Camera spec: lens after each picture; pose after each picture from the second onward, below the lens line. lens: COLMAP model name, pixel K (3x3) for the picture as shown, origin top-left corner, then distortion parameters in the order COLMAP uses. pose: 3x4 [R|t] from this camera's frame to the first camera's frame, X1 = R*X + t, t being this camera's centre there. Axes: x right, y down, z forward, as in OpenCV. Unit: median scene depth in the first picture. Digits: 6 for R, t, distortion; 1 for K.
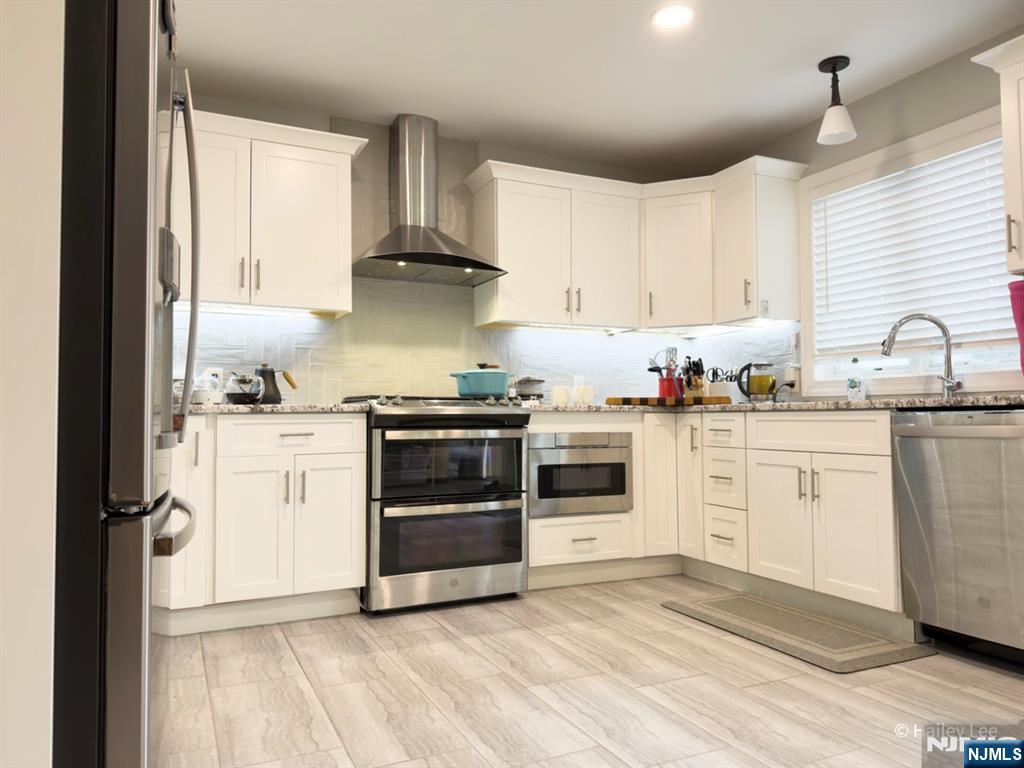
lens RADIAL K [[717.4, 0, 512.0], [0, 717.4, 384.0], [0, 0, 1]] dist [0.190124, -0.320949]
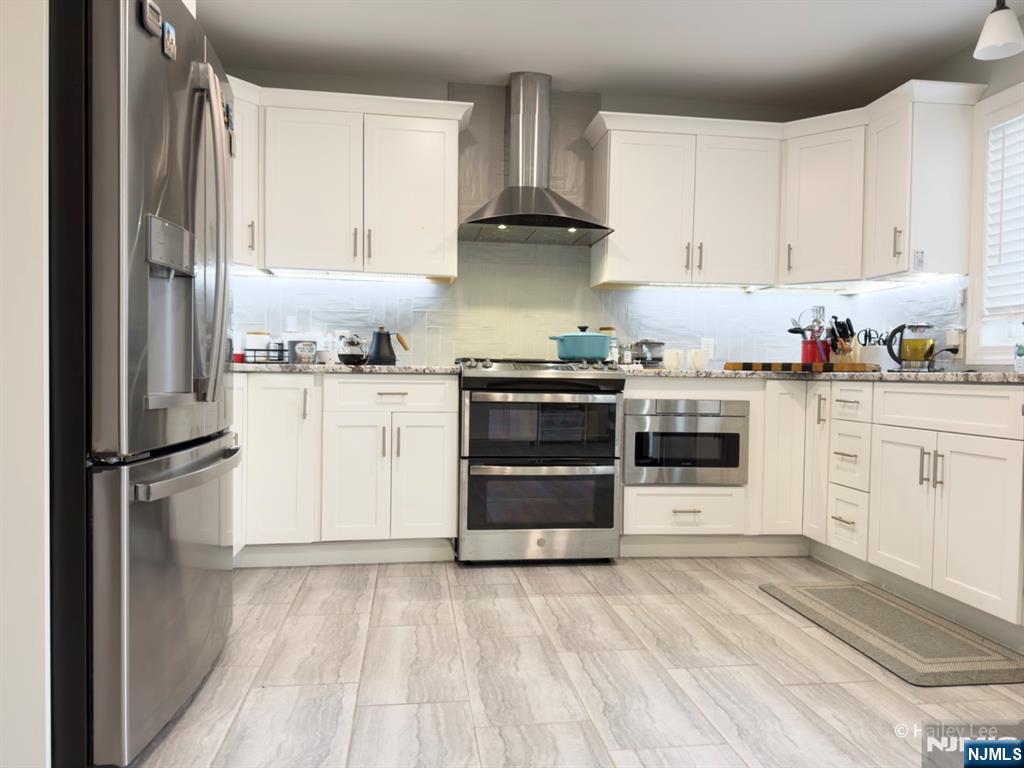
lens RADIAL K [[721.1, 0, 512.0], [0, 721.1, 384.0], [0, 0, 1]] dist [0.155366, -0.183849]
pose [[0.955911, 0.024870, -0.292603, 0.162281], [-0.007178, 0.998088, 0.061384, -0.010051], [0.293570, -0.056578, 0.954262, 0.026918]]
